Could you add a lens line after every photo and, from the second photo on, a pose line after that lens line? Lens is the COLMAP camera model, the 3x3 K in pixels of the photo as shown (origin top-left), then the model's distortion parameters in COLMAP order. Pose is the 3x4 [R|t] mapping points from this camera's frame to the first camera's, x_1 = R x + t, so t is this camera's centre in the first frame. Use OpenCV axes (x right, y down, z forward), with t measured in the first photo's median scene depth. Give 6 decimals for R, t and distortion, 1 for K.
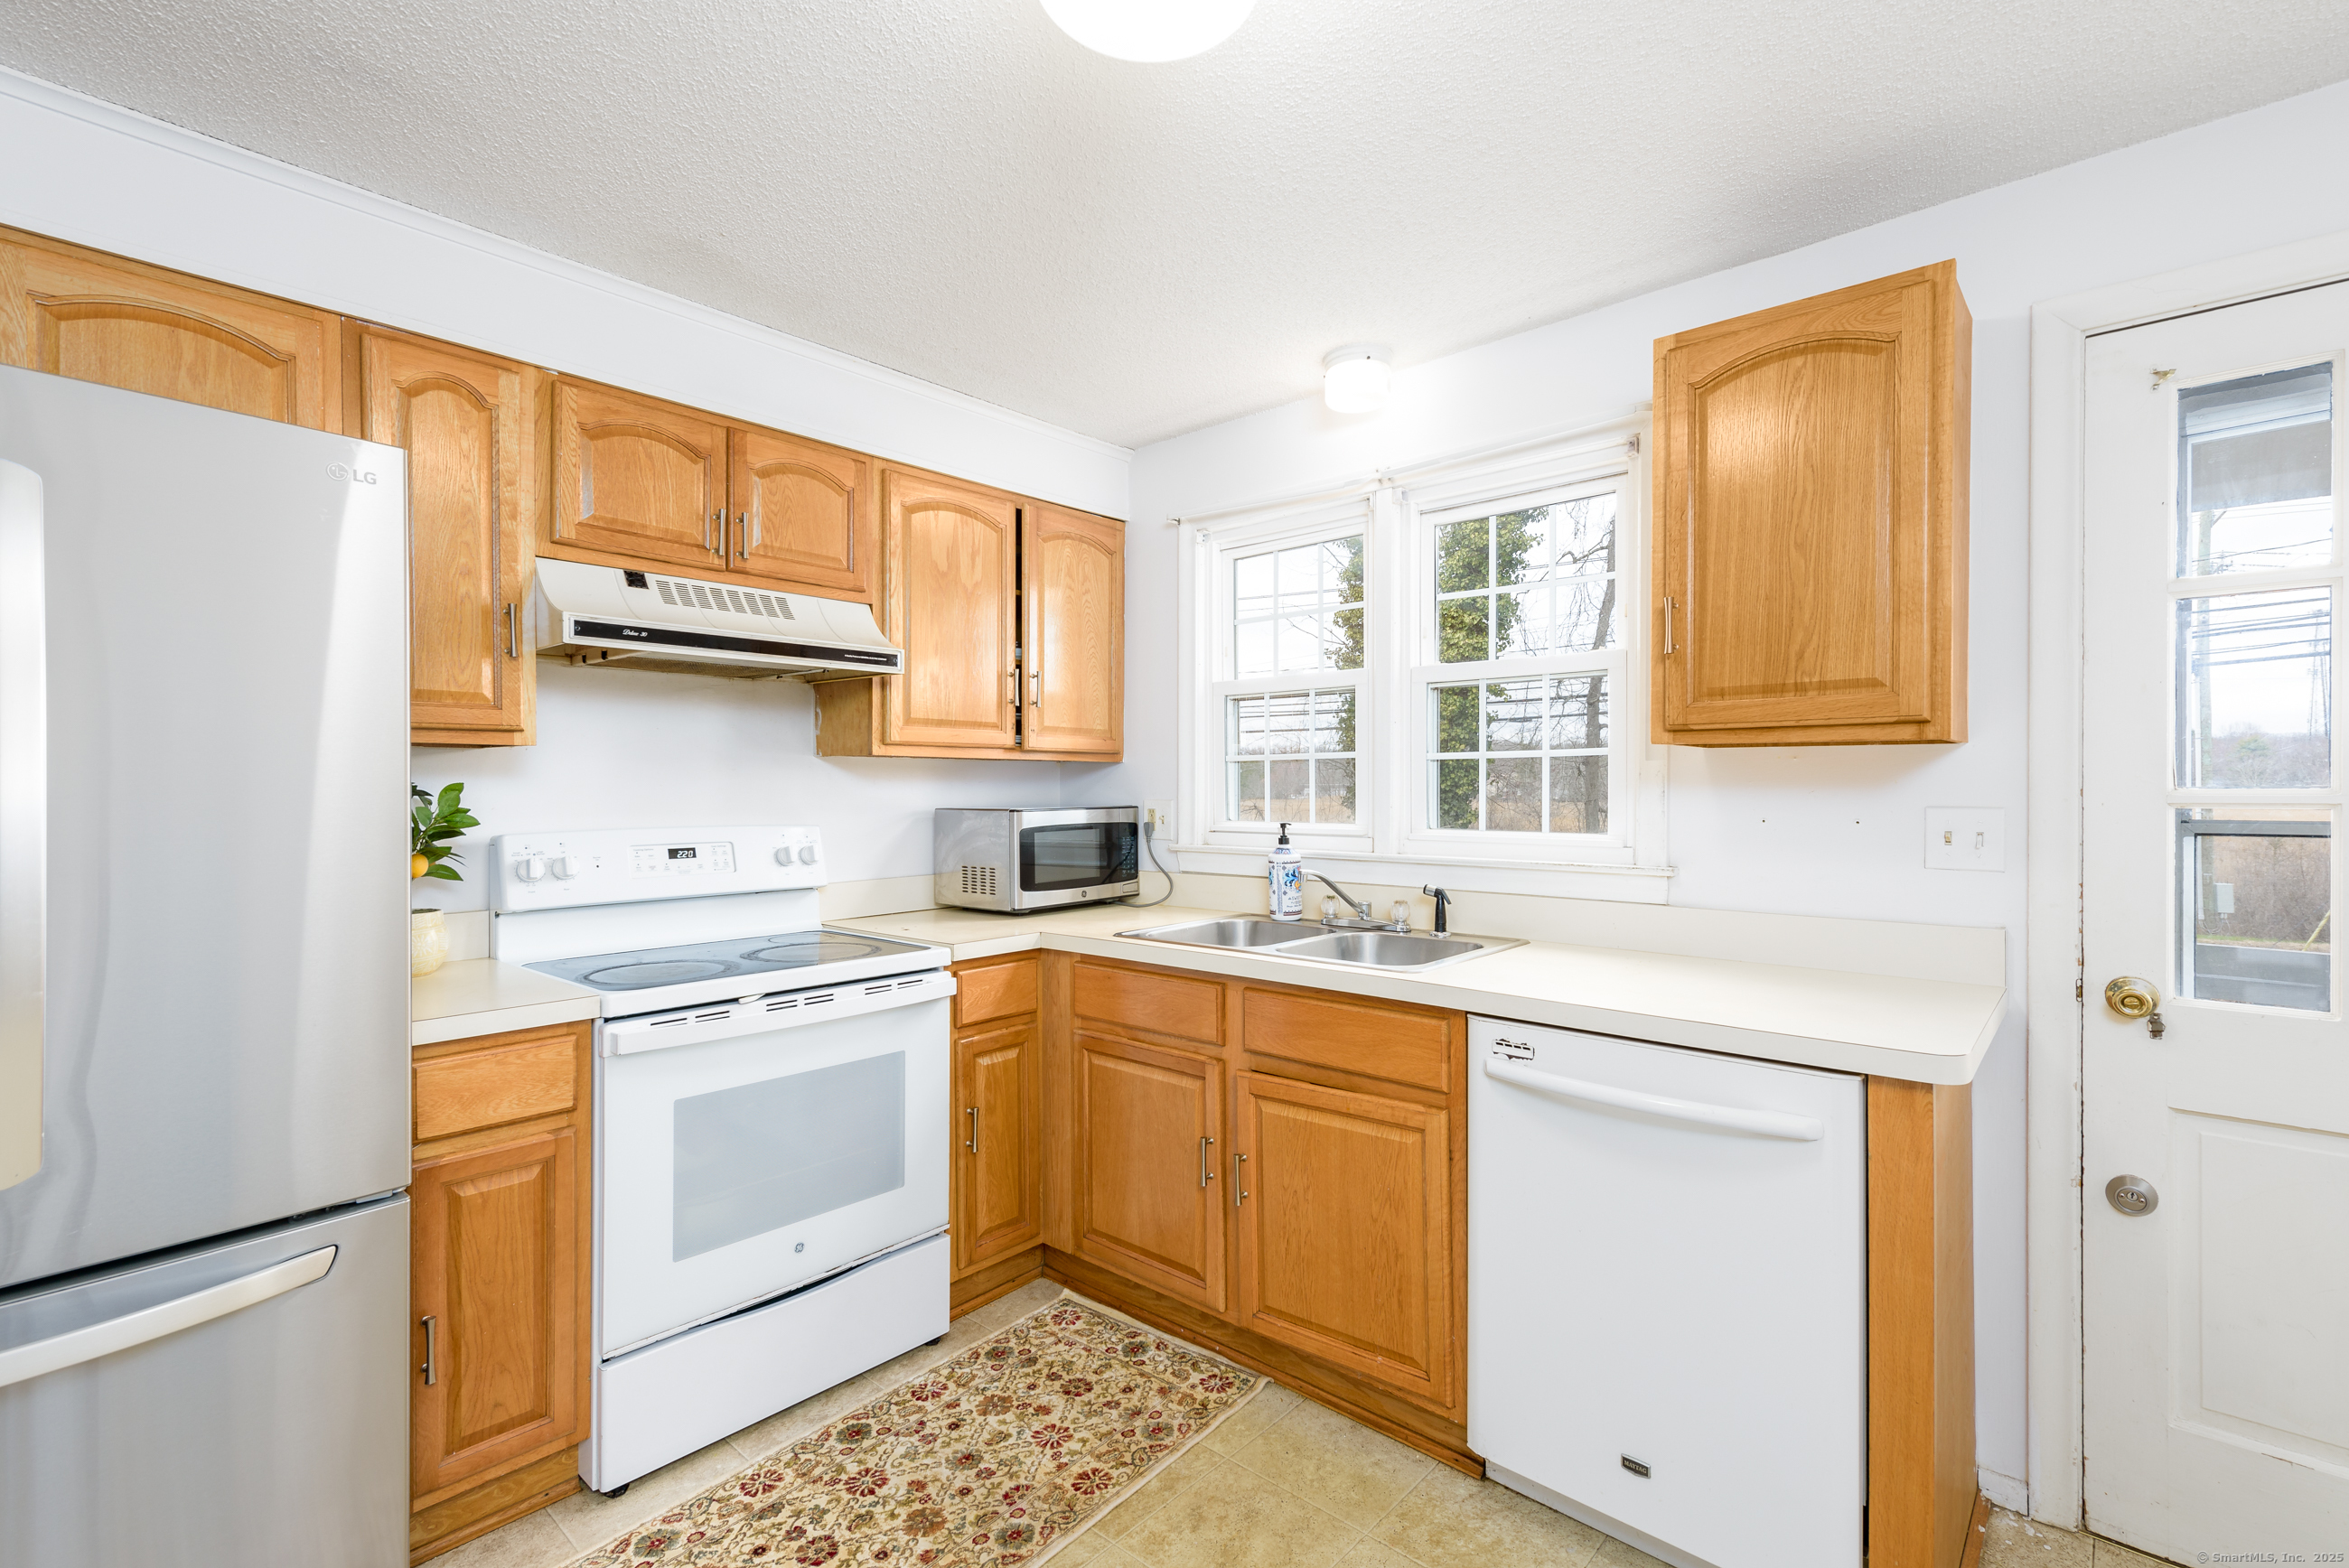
lens RADIAL K [[1044.6, 0, 1175.3], [0, 1044.6, 787.7], [0, 0, 1]] dist [0.003916, -0.000694]
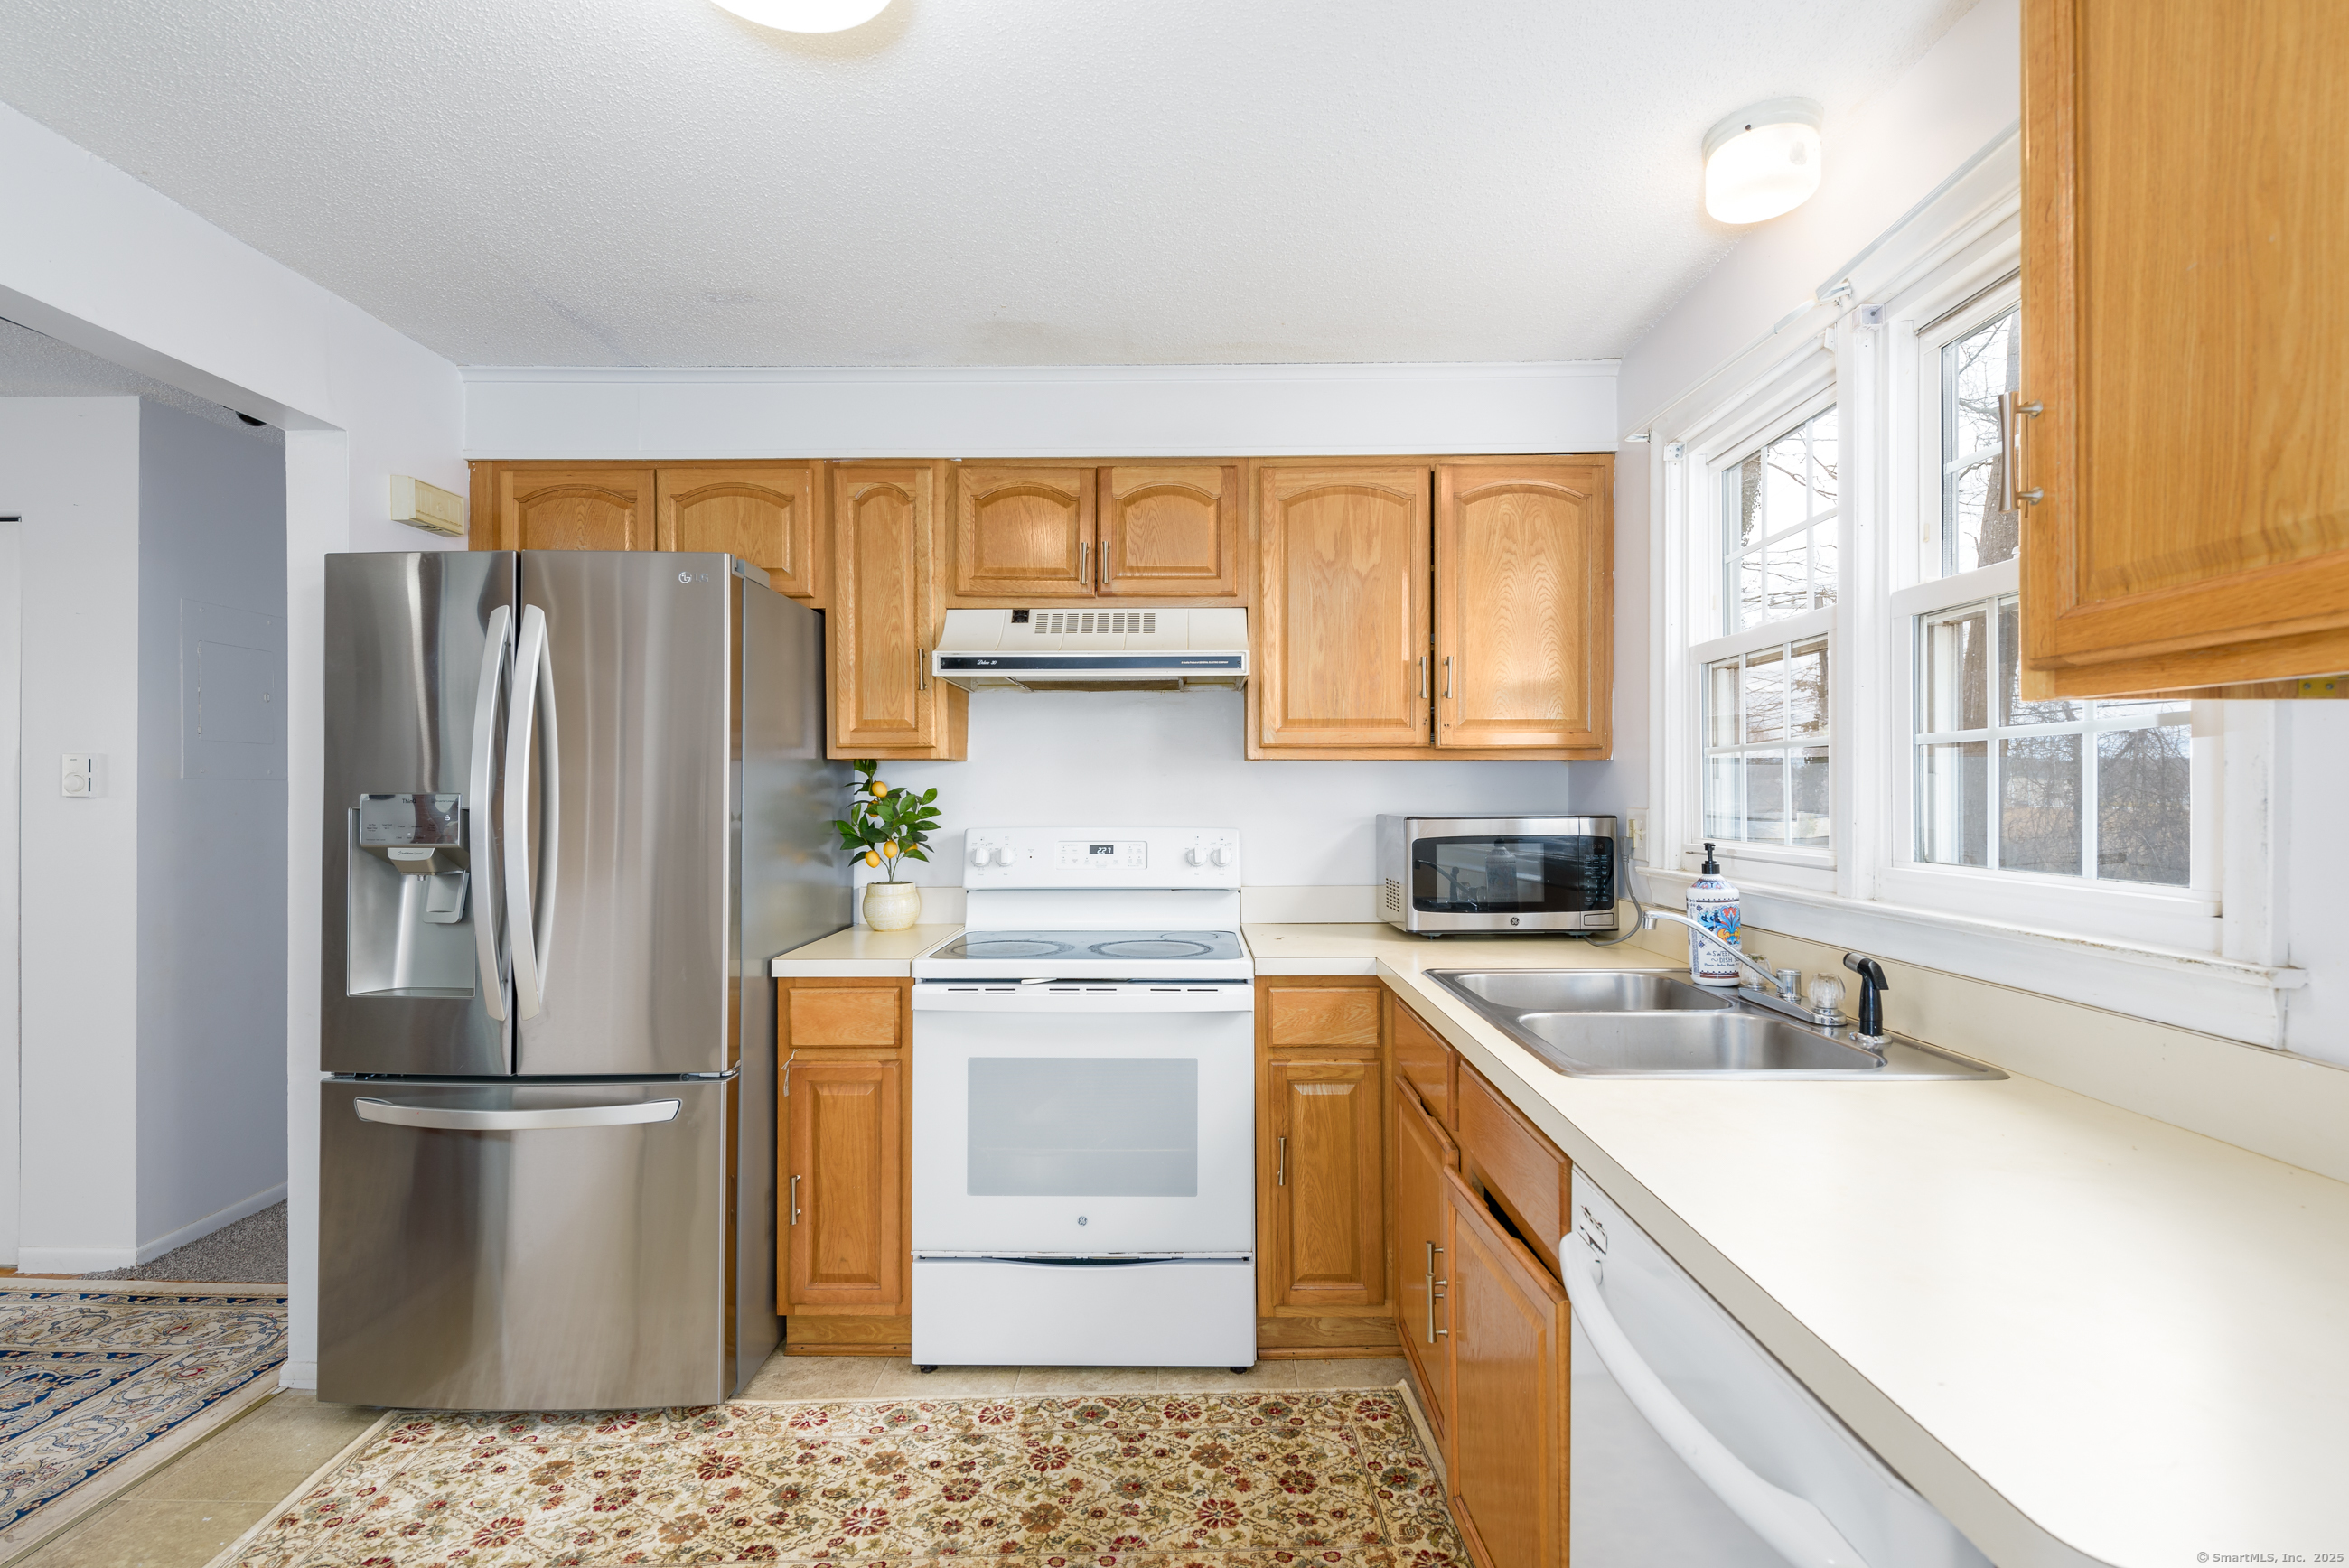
lens RADIAL K [[1068.6, 0, 1175.8], [0, 1068.6, 788.4], [0, 0, 1]] dist [0.010133, -0.001081]
pose [[0.659677, -0.002468, -0.751545, 0.507025], [-0.000191, 0.999994, -0.003451, 0.000195], [0.751549, 0.002420, 0.659672, 0.332499]]
